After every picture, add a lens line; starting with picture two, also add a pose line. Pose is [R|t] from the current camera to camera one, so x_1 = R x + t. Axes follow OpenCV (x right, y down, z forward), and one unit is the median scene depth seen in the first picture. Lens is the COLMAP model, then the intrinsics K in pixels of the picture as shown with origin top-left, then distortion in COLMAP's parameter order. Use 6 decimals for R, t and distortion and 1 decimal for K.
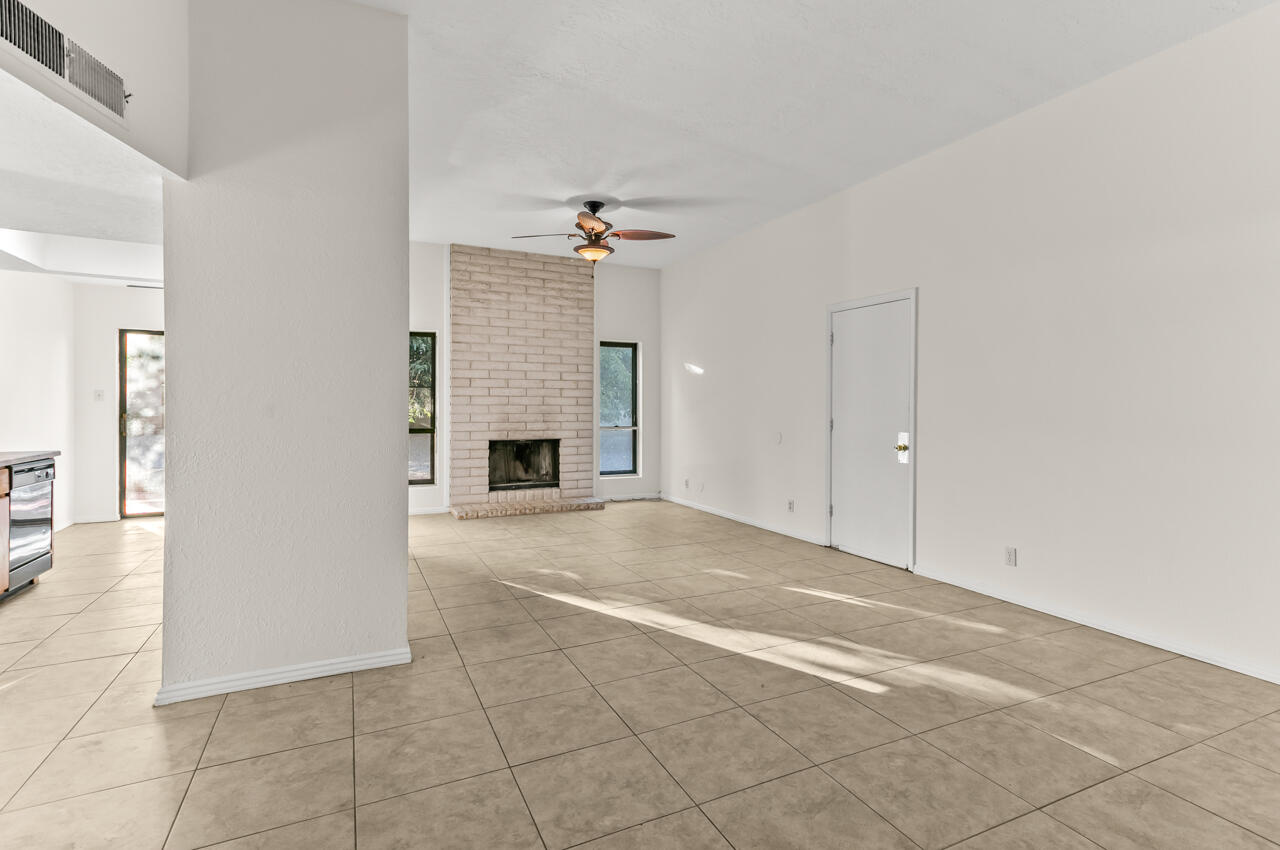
lens RADIAL K [[621.4, 0, 640.7], [0, 621.4, 402.9], [0, 0, 1]] dist [0.024070, -0.000094]
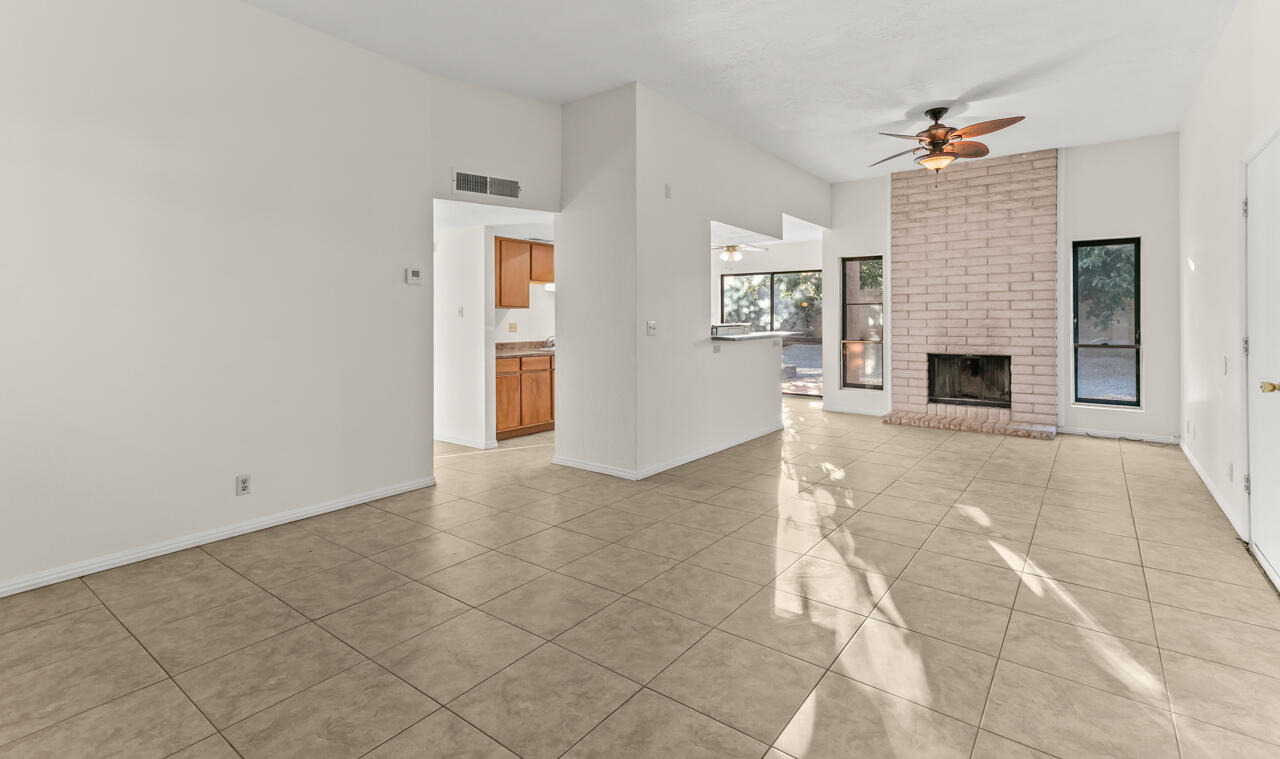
lens RADIAL K [[577.1, 0, 643.7], [0, 577.1, 314.8], [0, 0, 1]] dist [0.016872, 0.000034]
pose [[0.454968, -0.014575, -0.890389, 0.399660], [0.010211, 0.999886, -0.011149, 0.001943], [0.890449, -0.004019, 0.455064, 0.141042]]
